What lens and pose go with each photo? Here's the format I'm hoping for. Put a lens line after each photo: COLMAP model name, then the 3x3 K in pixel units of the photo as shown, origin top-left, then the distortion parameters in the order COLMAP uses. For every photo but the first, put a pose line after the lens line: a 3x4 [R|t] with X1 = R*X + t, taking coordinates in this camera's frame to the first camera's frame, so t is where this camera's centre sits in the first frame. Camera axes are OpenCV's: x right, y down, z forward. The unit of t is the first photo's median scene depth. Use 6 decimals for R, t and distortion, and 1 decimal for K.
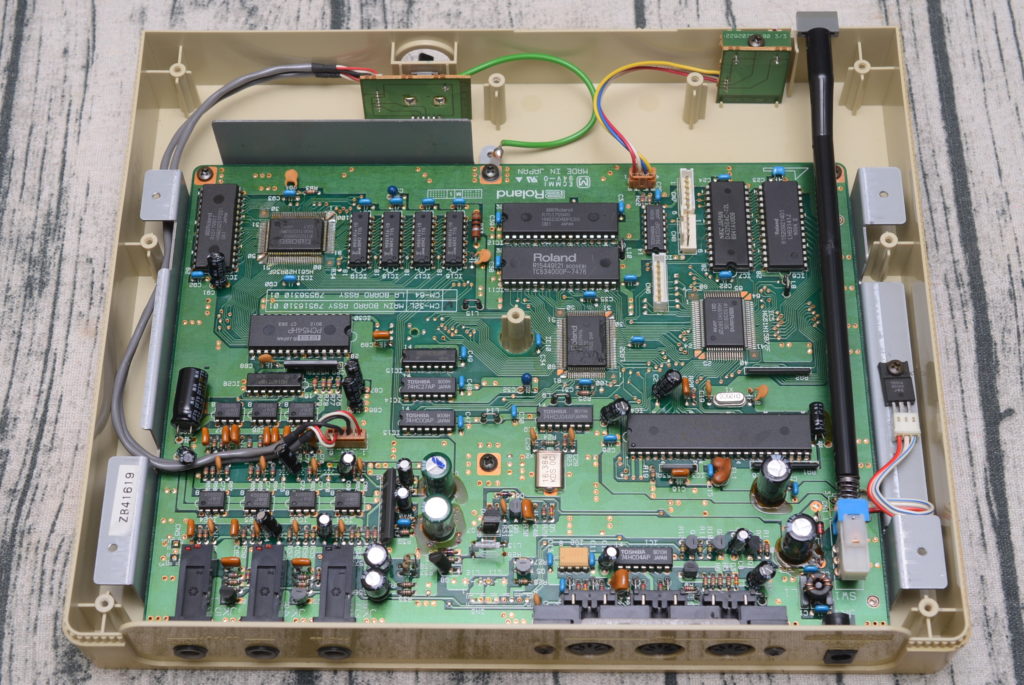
lens RADIAL K [[1804.9, 0, 483.5], [0, 1804.9, 322.0], [0, 0, 1]] dist [-0.003208, 0.071984]
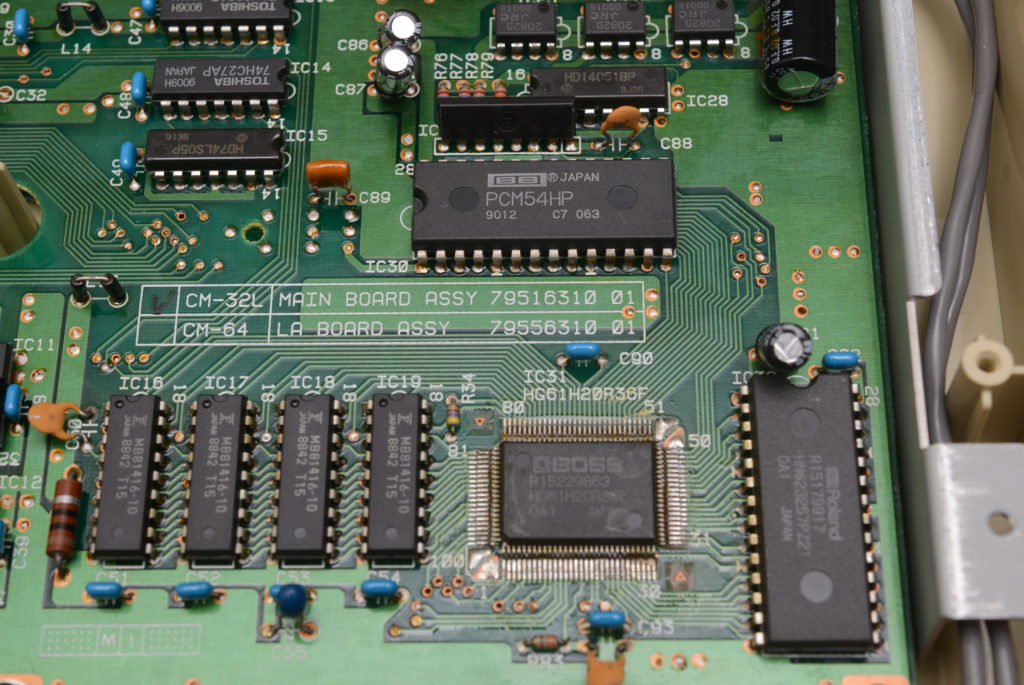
lens RADIAL K [[1846.5, 0, 488.7], [0, 1846.5, 342.3], [0, 0, 1]] dist [-0.004892, 0.034407]
pose [[-0.997802, 0.032288, 0.057869, -0.111567], [0.028043, -0.585491, 0.810194, -0.331409], [0.060042, 0.810036, 0.583299, 0.790391]]
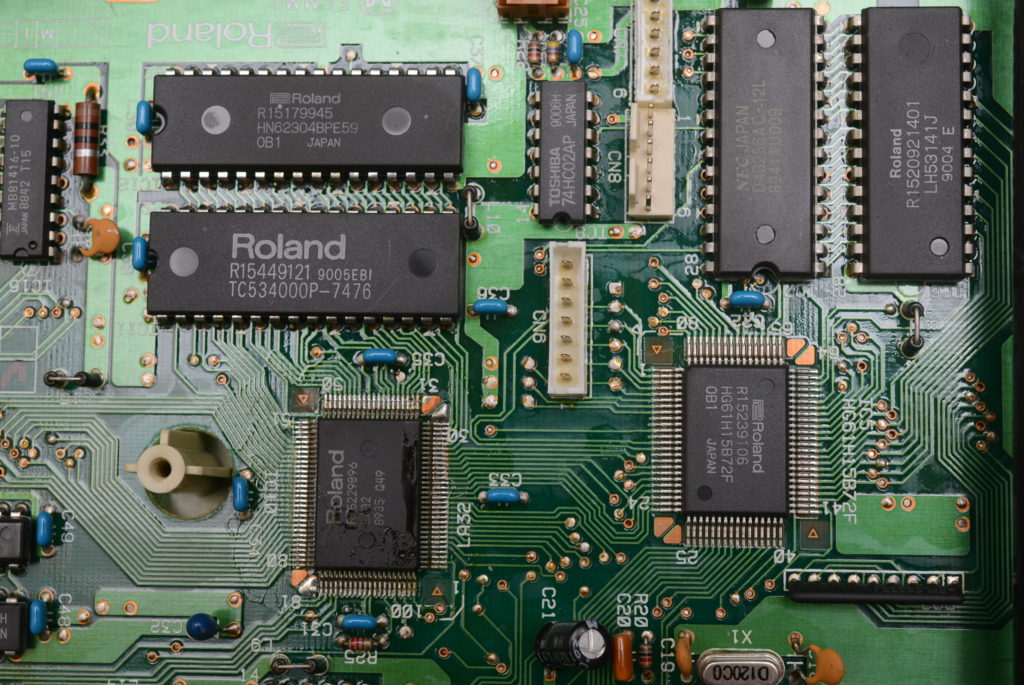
lens RADIAL K [[1804.9, 0, 483.5], [0, 1804.9, 322.0], [0, 0, 1]] dist [-0.003208, 0.071984]
pose [[0.999435, -0.004949, -0.033240, 0.093088], [0.017408, 0.922296, 0.386092, -0.166190], [0.028746, -0.386453, 0.921861, 0.661548]]
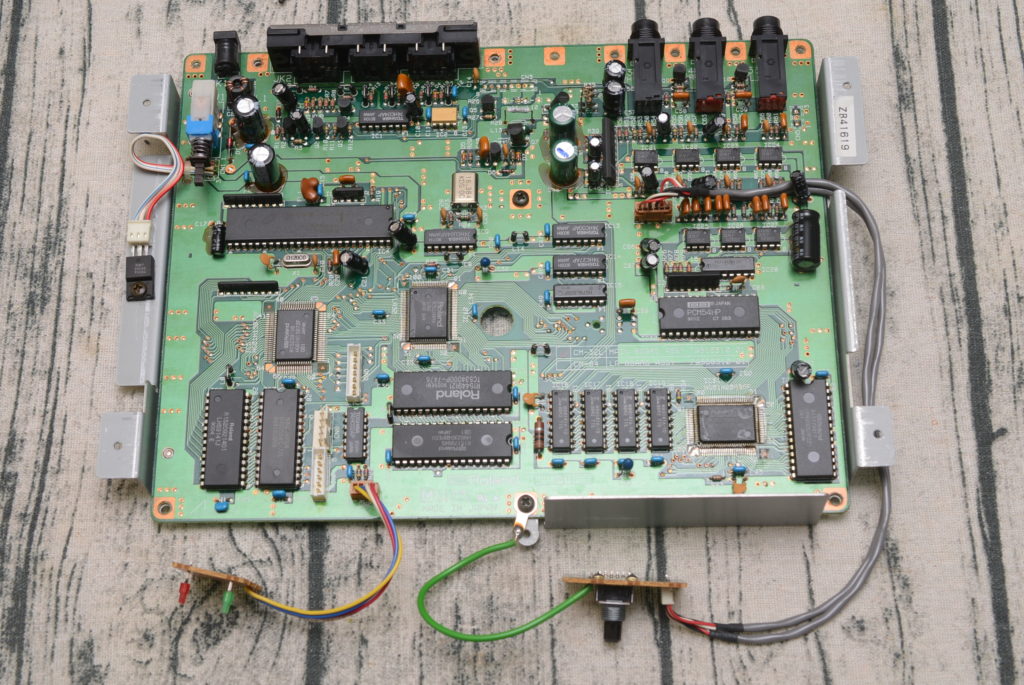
lens RADIAL K [[1804.9, 0, 483.5], [0, 1804.9, 322.0], [0, 0, 1]] dist [-0.003208, 0.071984]
pose [[-0.997048, 0.043329, 0.063385, -0.039229], [0.022548, -0.623904, 0.781175, -0.791451], [0.073394, 0.780299, 0.621086, 0.362262]]
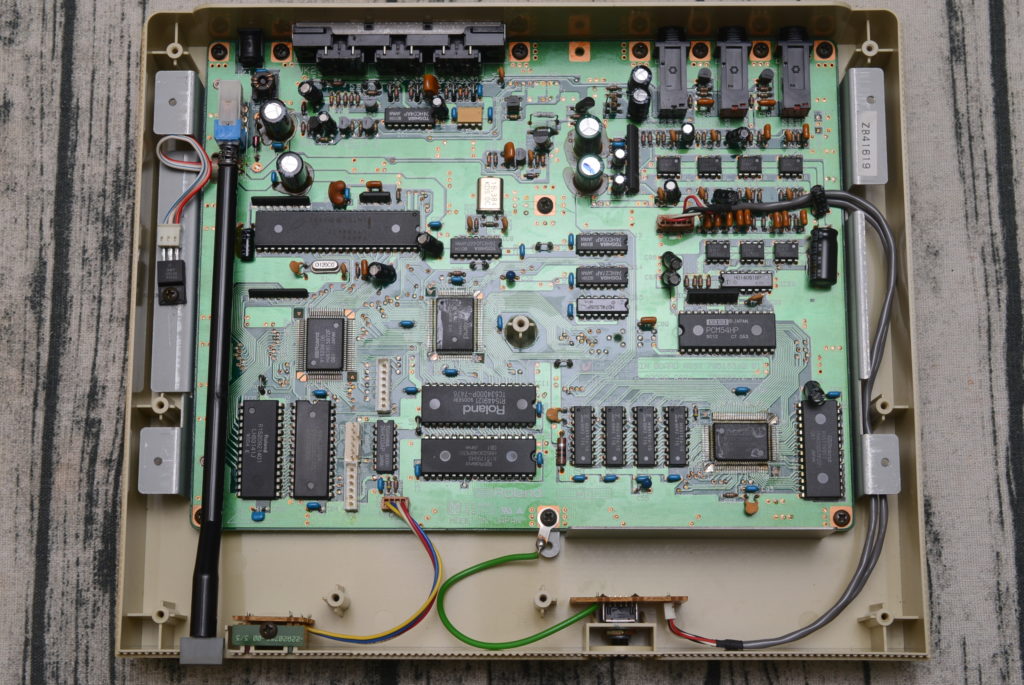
lens RADIAL K [[1804.9, 0, 483.5], [0, 1804.9, 322.0], [0, 0, 1]] dist [-0.003208, 0.071984]
pose [[-0.998755, 0.021322, 0.045109, -0.007629], [0.012963, -0.762151, 0.647270, -0.669932], [0.048181, 0.647048, 0.760925, 0.190439]]
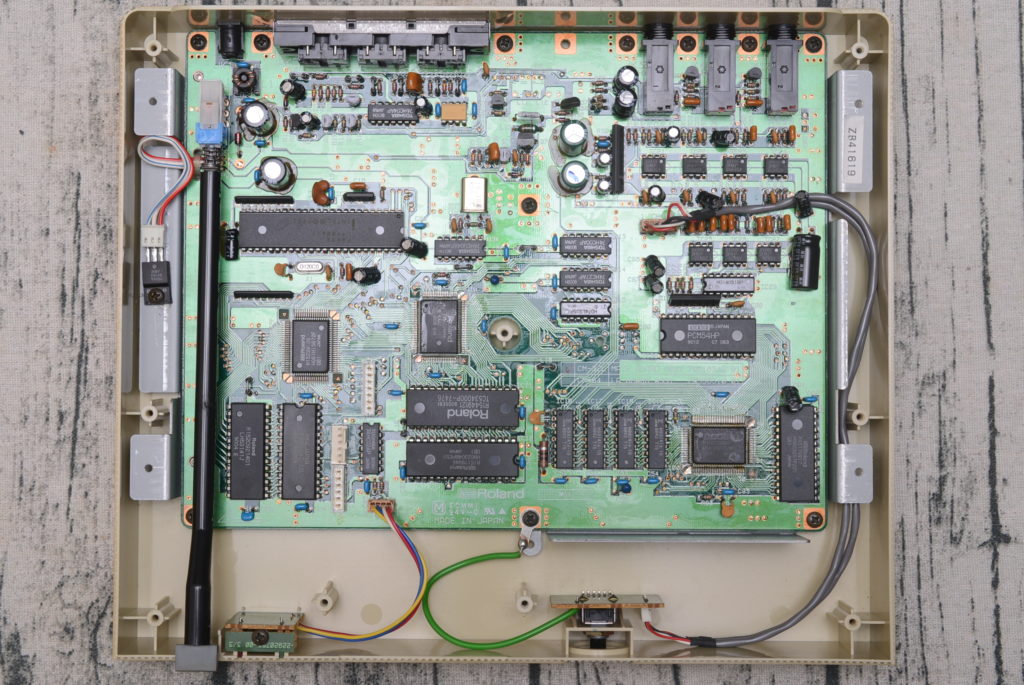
lens RADIAL K [[1804.9, 0, 483.5], [0, 1804.9, 322.0], [0, 0, 1]] dist [-0.003208, 0.071984]
pose [[-0.999250, 0.011983, 0.036825, -0.008734], [0.008465, -0.860330, 0.509668, -0.528735], [0.037789, 0.509597, 0.859583, 0.077298]]
